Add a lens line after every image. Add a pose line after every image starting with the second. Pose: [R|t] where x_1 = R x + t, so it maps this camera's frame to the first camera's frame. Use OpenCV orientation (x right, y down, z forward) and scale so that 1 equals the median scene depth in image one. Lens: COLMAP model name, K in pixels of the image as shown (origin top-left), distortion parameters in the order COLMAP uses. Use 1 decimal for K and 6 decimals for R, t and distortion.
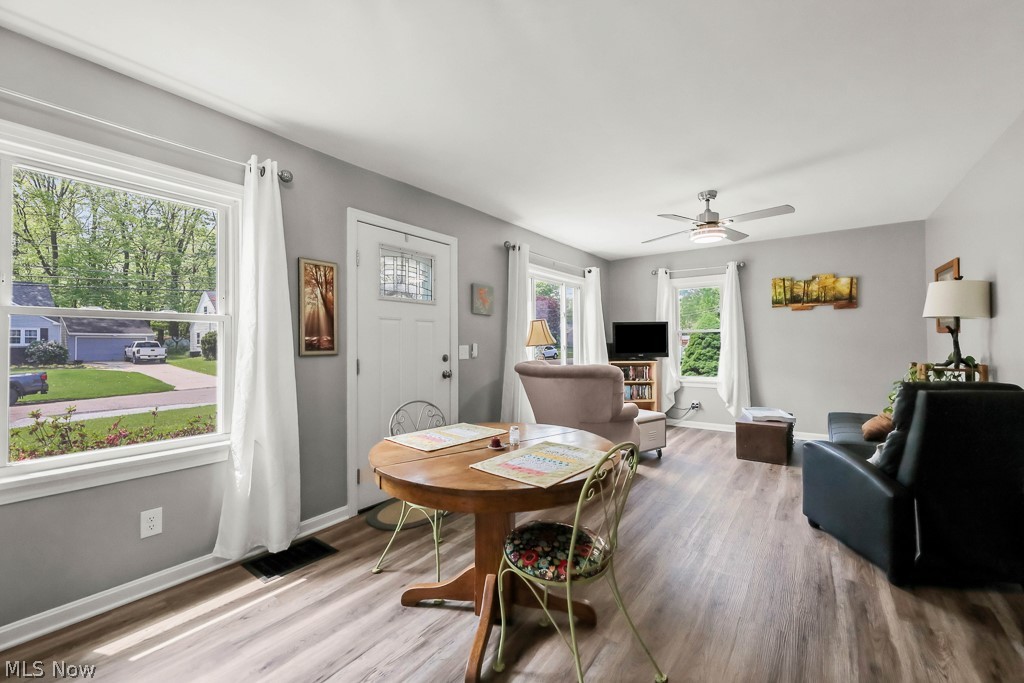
lens RADIAL K [[426.3, 0, 507.9], [0, 426.3, 335.1], [0, 0, 1]] dist [0.003490, -0.001822]
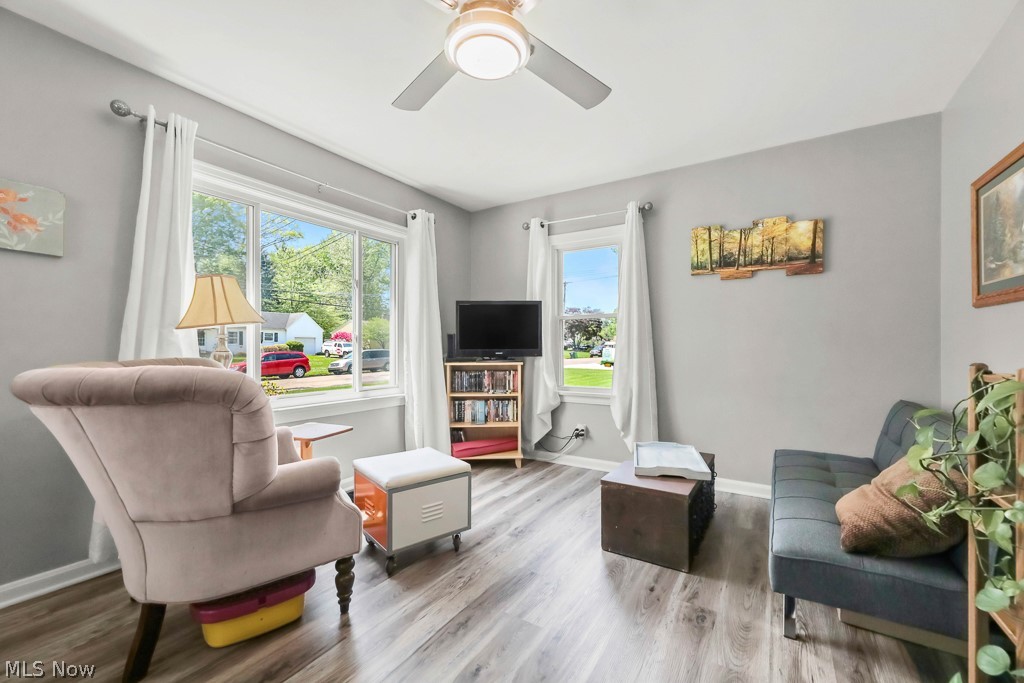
lens RADIAL K [[430.5, 0, 516.0], [0, 430.5, 343.6], [0, 0, 1]] dist [0.009186, 0.000004]
pose [[0.996525, 0.006883, 0.083011, 0.313039], [-0.008104, 0.999864, 0.014382, 0.025598], [-0.082900, -0.015005, 0.996445, 0.396385]]
